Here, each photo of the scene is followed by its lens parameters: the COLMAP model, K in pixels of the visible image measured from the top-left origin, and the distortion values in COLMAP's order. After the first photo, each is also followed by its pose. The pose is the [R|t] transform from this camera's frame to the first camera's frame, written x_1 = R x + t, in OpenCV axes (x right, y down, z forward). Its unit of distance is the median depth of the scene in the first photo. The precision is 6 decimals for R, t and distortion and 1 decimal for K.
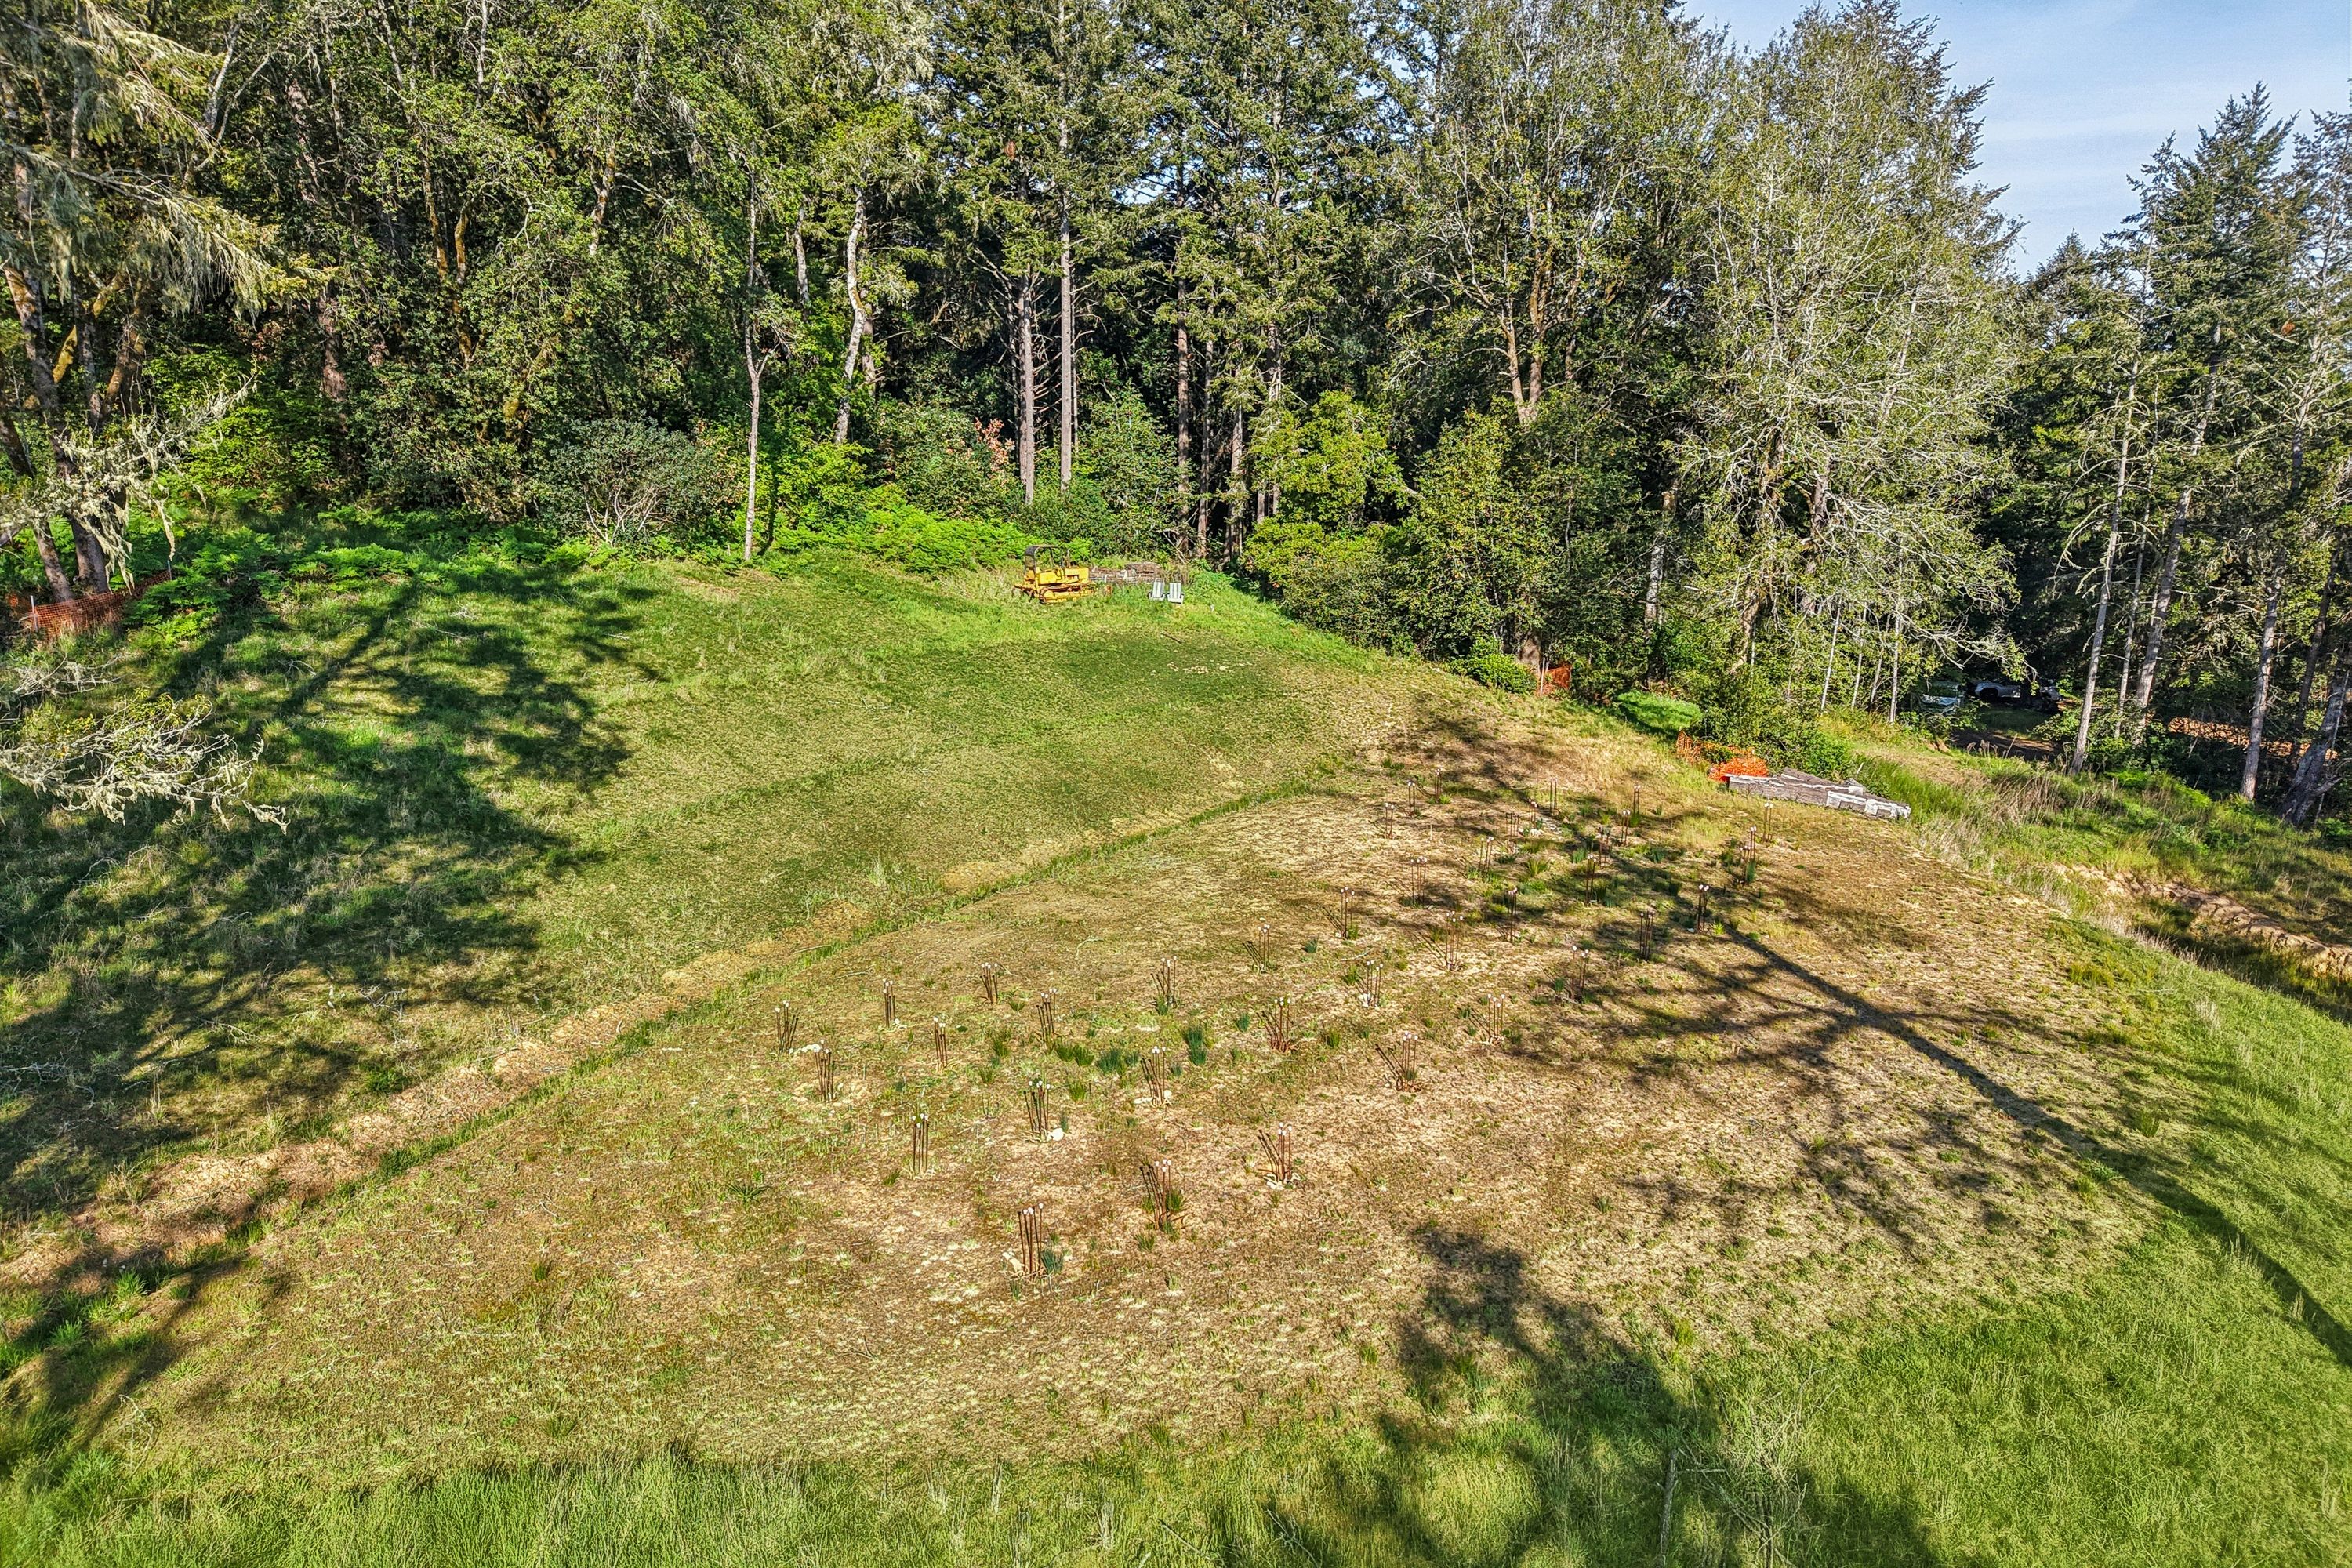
lens RADIAL K [[1606.4, 0, 1204.7], [0, 1606.4, 796.9], [0, 0, 1]] dist [0.007733, -0.008058]
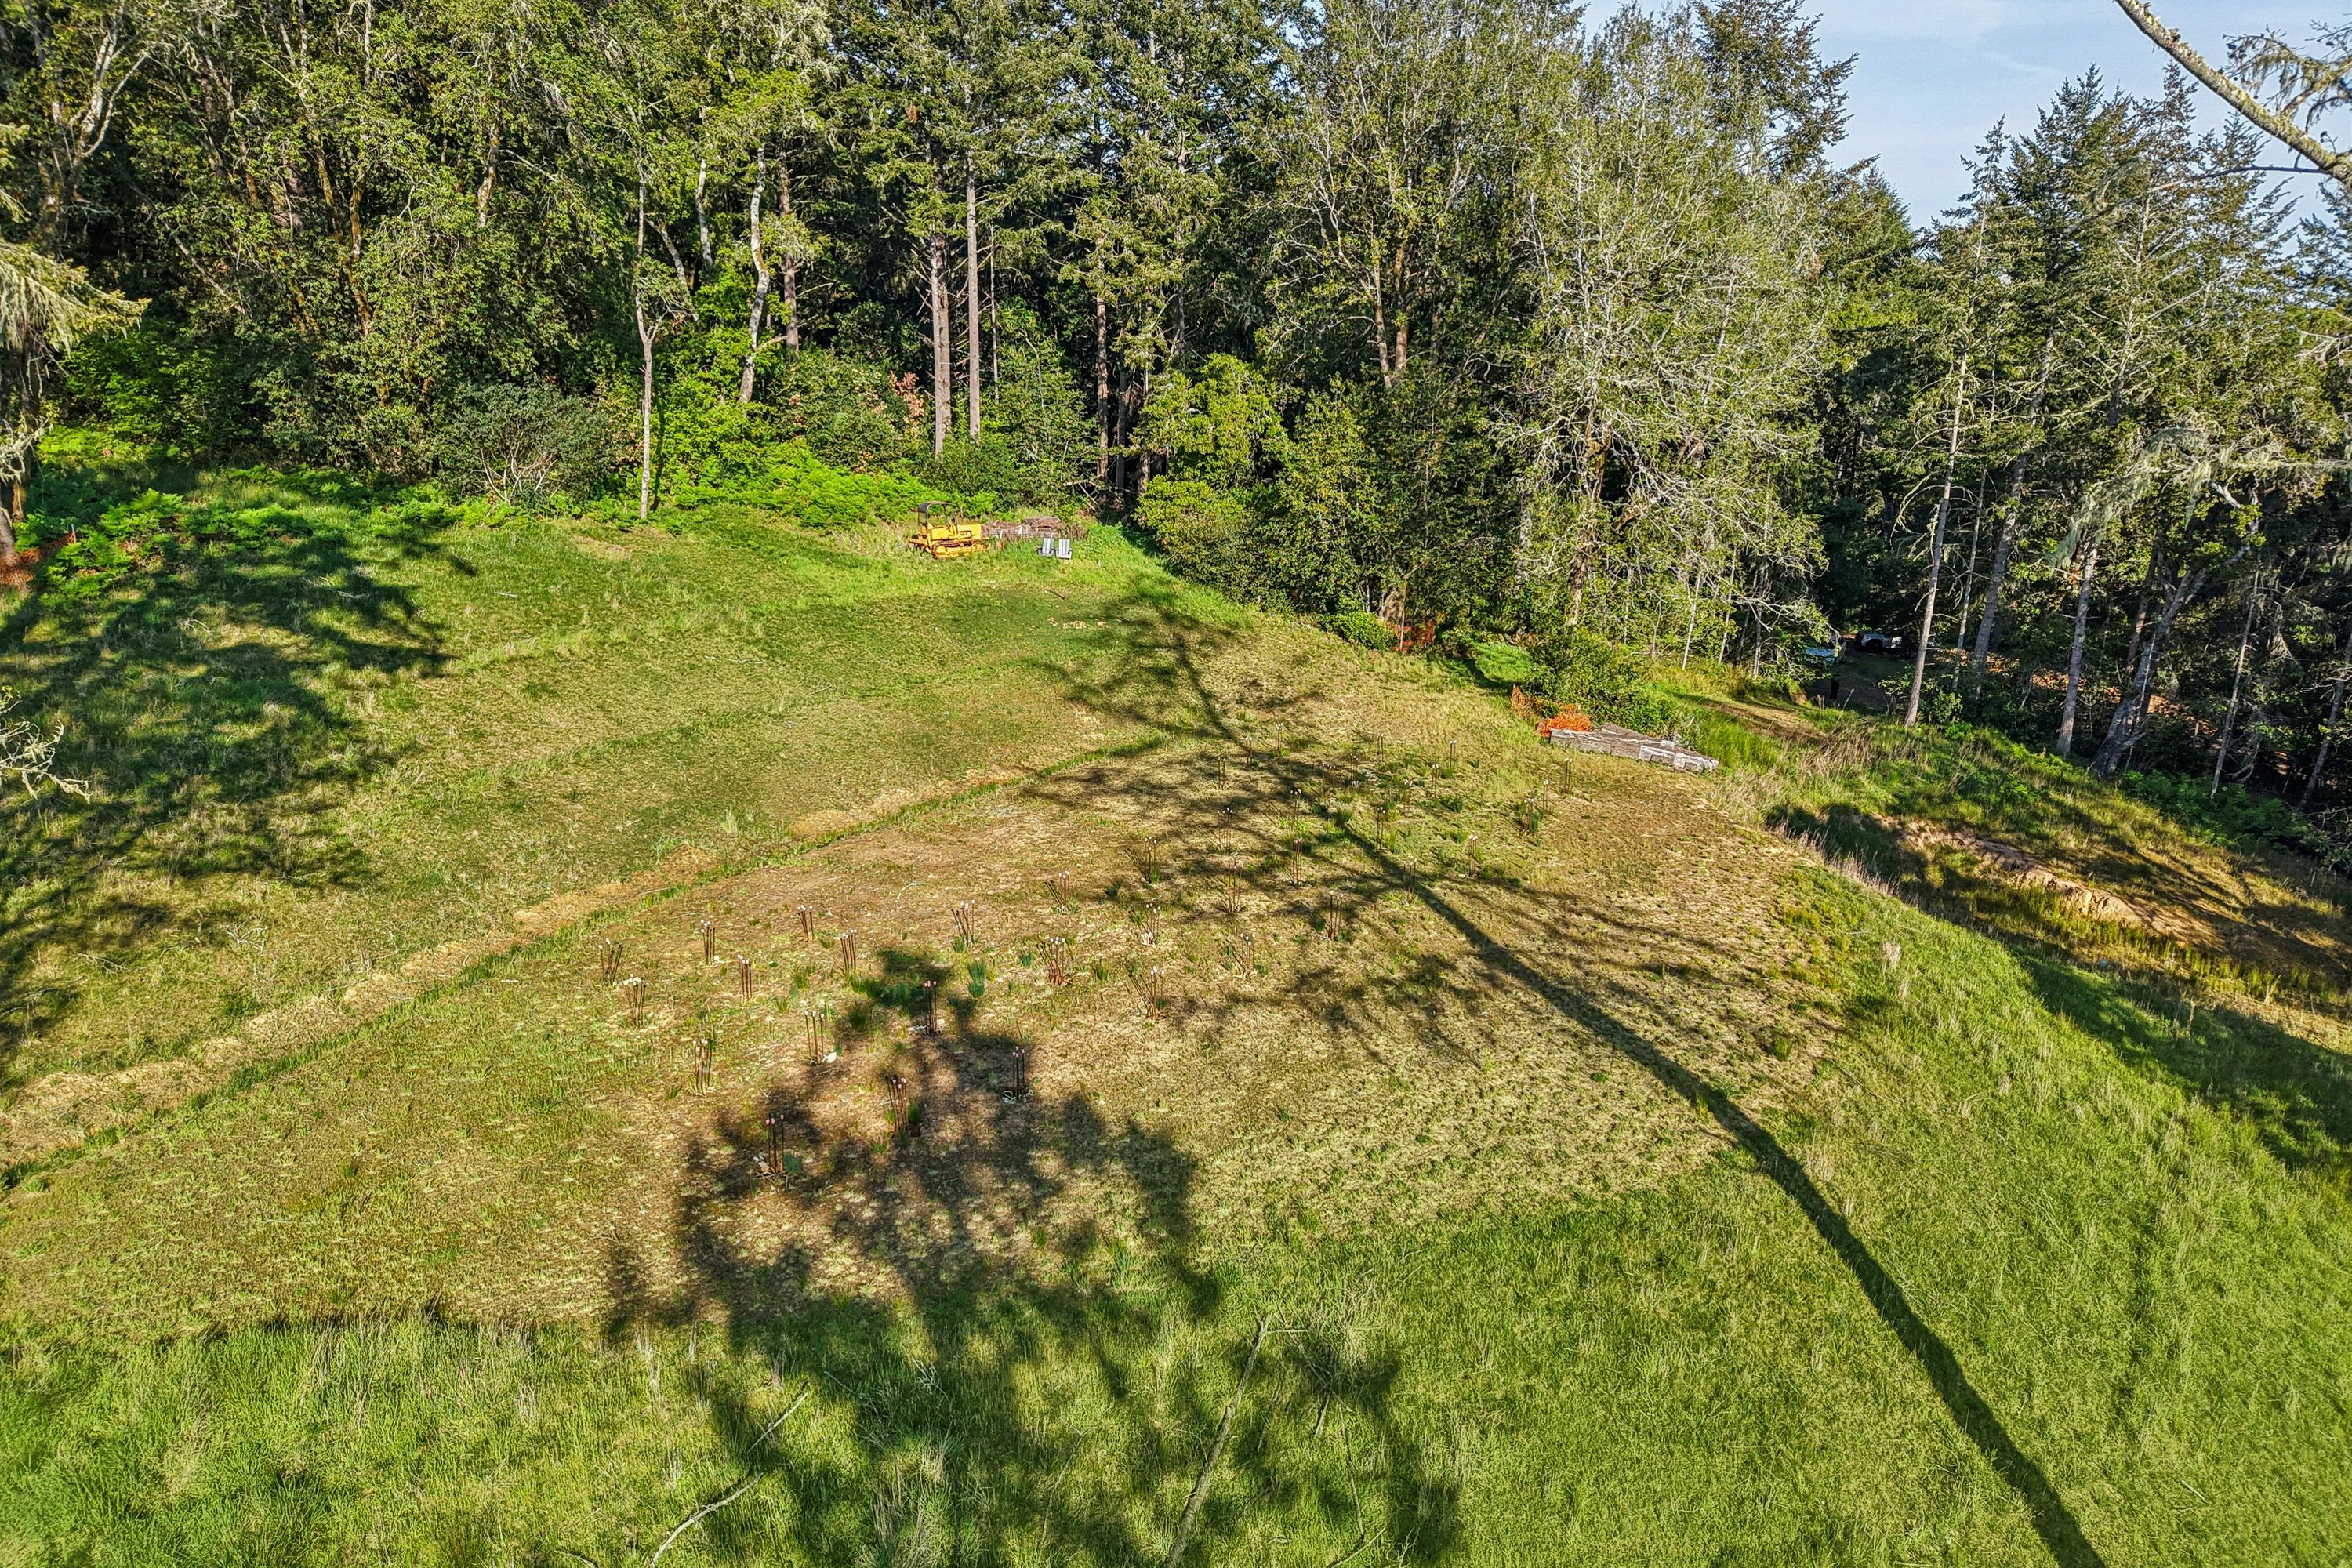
lens RADIAL K [[1606.4, 0, 1204.7], [0, 1606.4, 796.9], [0, 0, 1]] dist [0.007733, -0.008058]
pose [[0.999946, 0.004318, 0.009470, 0.081383], [-0.004696, 0.999176, 0.040320, -0.010359], [-0.009288, -0.040362, 0.999142, -0.066011]]
